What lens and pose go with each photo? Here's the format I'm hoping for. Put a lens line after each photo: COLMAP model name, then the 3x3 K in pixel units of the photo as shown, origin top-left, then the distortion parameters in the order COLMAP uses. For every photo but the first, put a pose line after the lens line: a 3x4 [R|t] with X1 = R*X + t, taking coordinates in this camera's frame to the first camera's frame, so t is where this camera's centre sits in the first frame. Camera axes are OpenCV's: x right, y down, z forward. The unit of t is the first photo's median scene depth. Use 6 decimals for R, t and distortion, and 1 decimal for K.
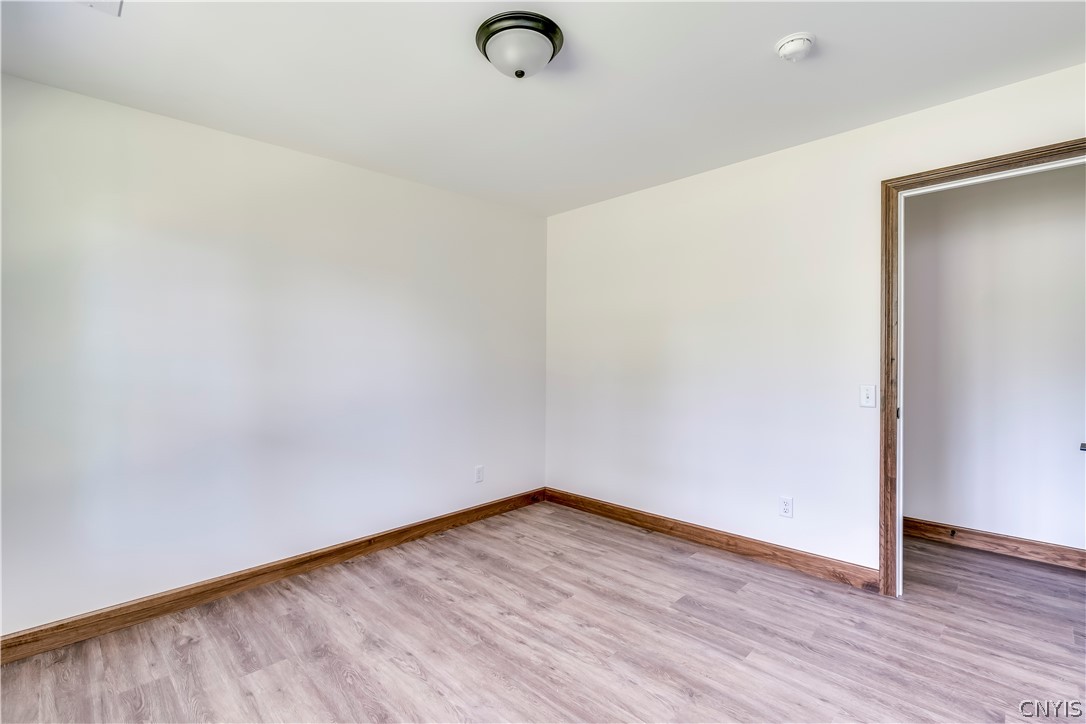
lens RADIAL K [[493.9, 0, 543.0], [0, 493.9, 362.0], [0, 0, 1]] dist [-0.004719, 0.000319]
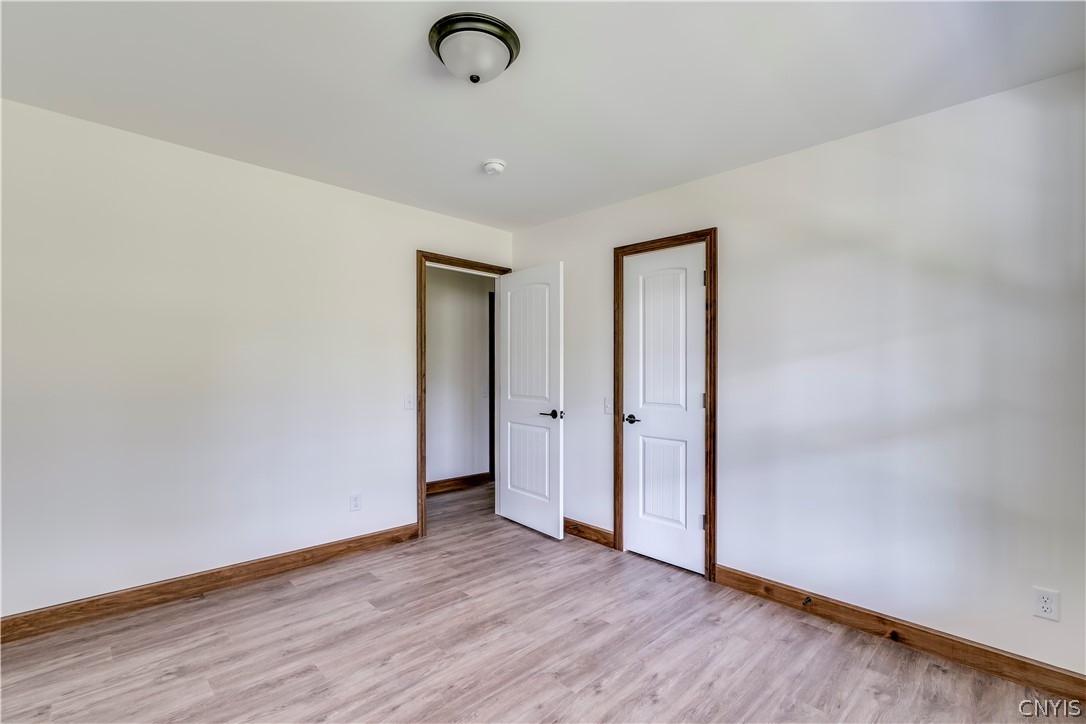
lens RADIAL K [[493.9, 0, 543.0], [0, 493.9, 362.0], [0, 0, 1]] dist [-0.004719, 0.000319]
pose [[0.017246, 0.028072, 0.999457, -0.745815], [0.001380, 0.999604, -0.028100, 0.001315], [-0.999850, 0.001863, 0.017201, 0.608746]]
